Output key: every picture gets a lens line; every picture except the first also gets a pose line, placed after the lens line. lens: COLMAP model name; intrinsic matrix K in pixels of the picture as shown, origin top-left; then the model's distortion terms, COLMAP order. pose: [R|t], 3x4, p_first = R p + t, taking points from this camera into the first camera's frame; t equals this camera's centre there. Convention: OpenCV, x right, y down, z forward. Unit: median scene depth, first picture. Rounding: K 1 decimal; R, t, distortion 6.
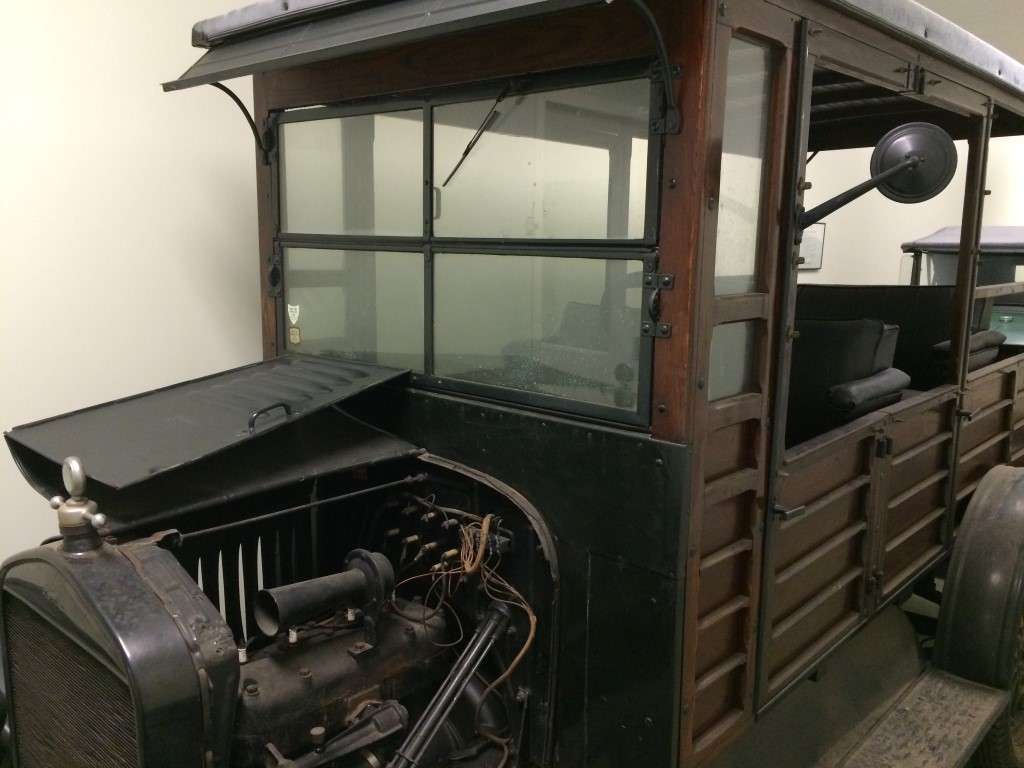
lens RADIAL K [[878.0, 0, 507.8], [0, 878.0, 376.9], [0, 0, 1]] dist [0.057962, -0.106811]
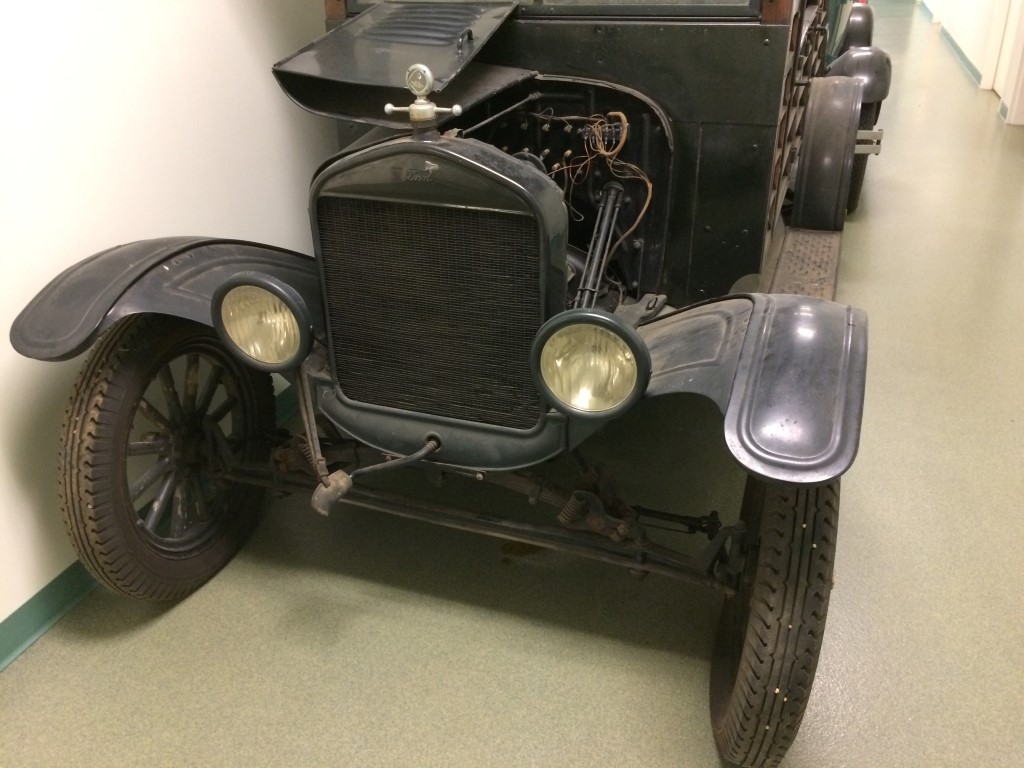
lens RADIAL K [[878.0, 0, 513.8], [0, 878.0, 390.2], [0, 0, 1]] dist [0.057962, -0.106811]
pose [[0.919040, -0.211657, 0.332515, -0.681224], [0.097605, 0.939527, 0.328270, 0.099265], [-0.381888, -0.269238, 0.884122, -0.226682]]
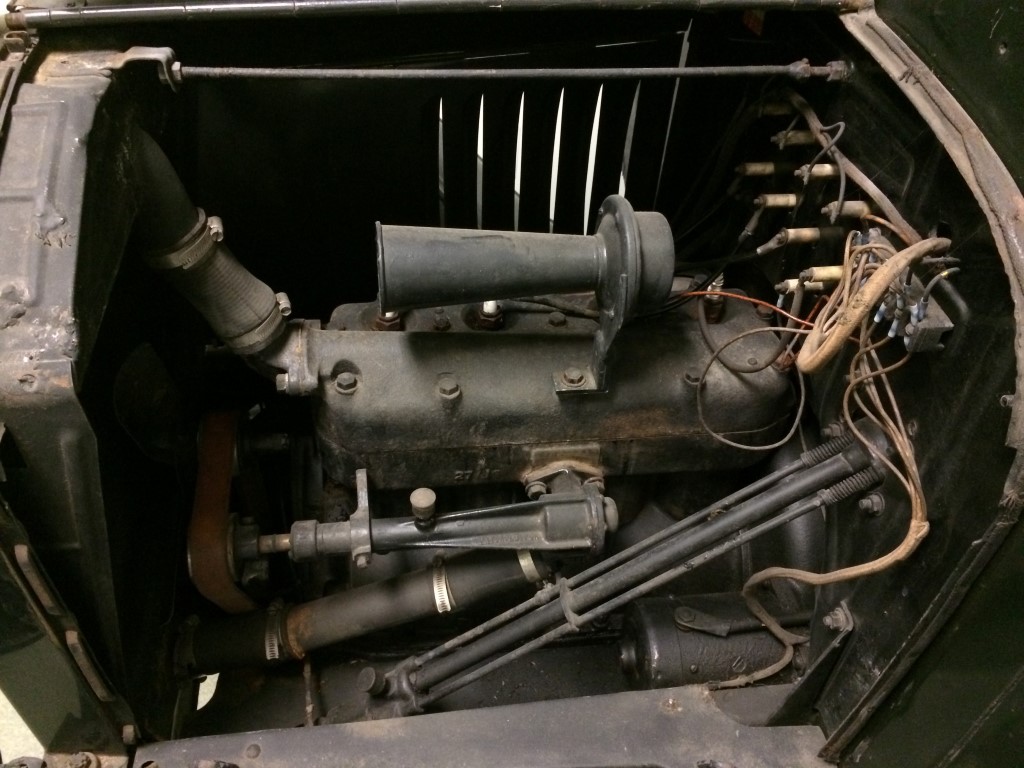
lens RADIAL K [[878.0, 0, 511.5], [0, 878.0, 385.4], [0, 0, 1]] dist [0.057962, -0.106811]
pose [[0.765198, 0.454501, -0.455961, 0.039899], [-0.139867, 0.808686, 0.571371, 0.022219], [0.628418, -0.373438, 0.682374, 0.624056]]
